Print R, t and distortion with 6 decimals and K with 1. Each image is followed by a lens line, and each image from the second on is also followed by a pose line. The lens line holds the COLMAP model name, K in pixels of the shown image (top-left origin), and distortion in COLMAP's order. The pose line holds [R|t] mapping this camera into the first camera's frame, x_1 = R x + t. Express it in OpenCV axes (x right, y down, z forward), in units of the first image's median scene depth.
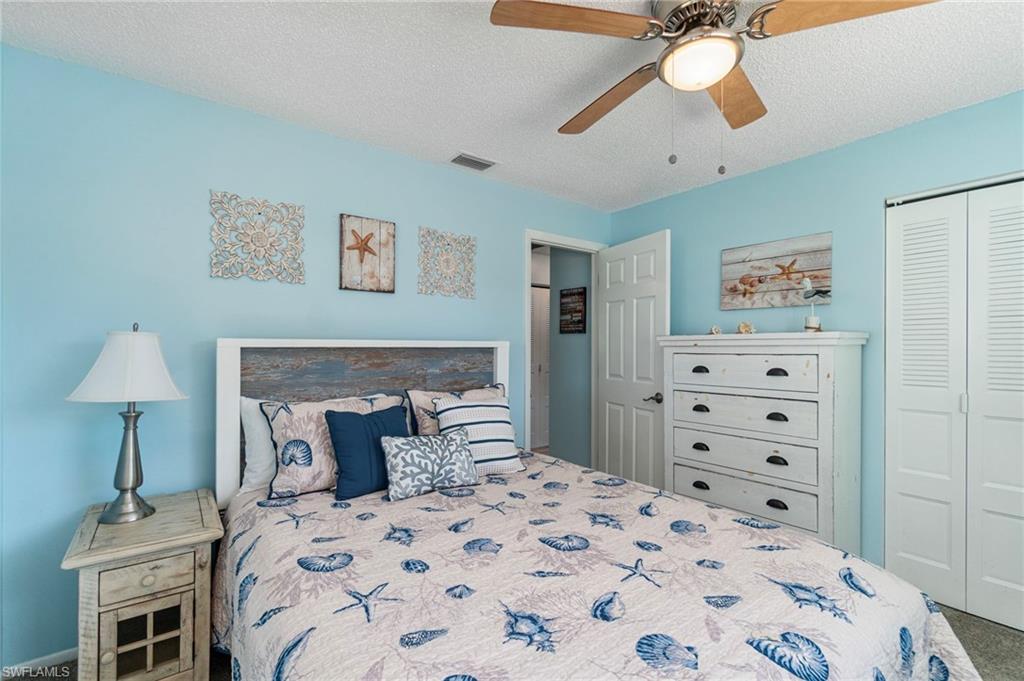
lens RADIAL K [[442.0, 0, 515.5], [0, 442.0, 340.1], [0, 0, 1]] dist [-0.008874, 0.001573]
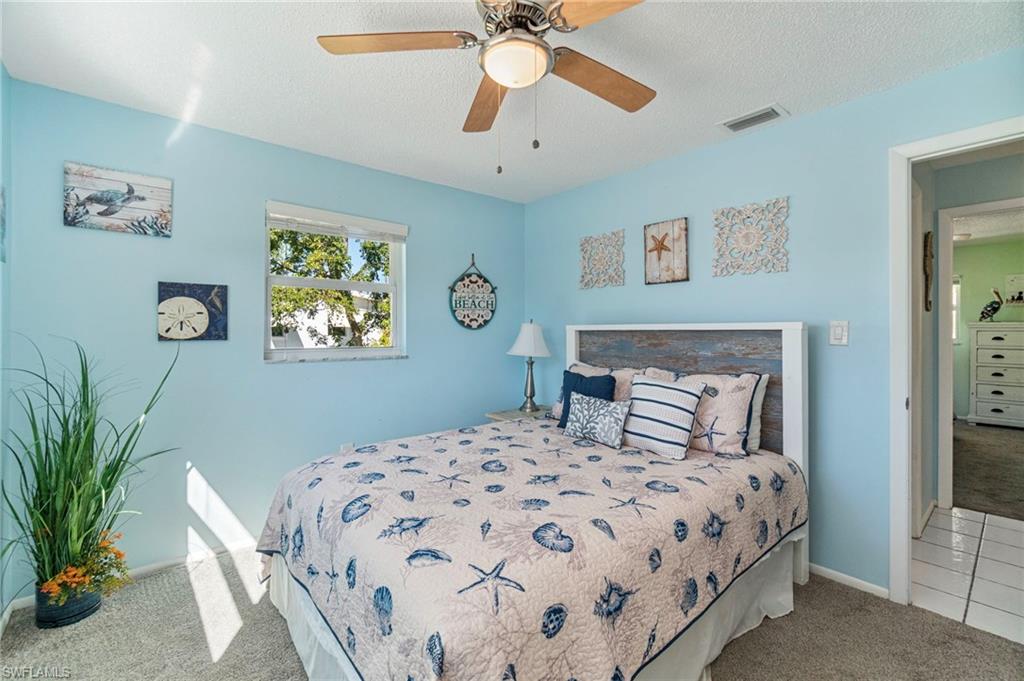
lens RADIAL K [[442.0, 0, 512.1], [0, 442.0, 316.8], [0, 0, 1]] dist [-0.008874, 0.001573]
pose [[0.063981, -0.032978, -0.997406, 0.956550], [0.016688, 0.999349, -0.031972, 0.013411], [0.997812, -0.014599, 0.064490, 0.596030]]
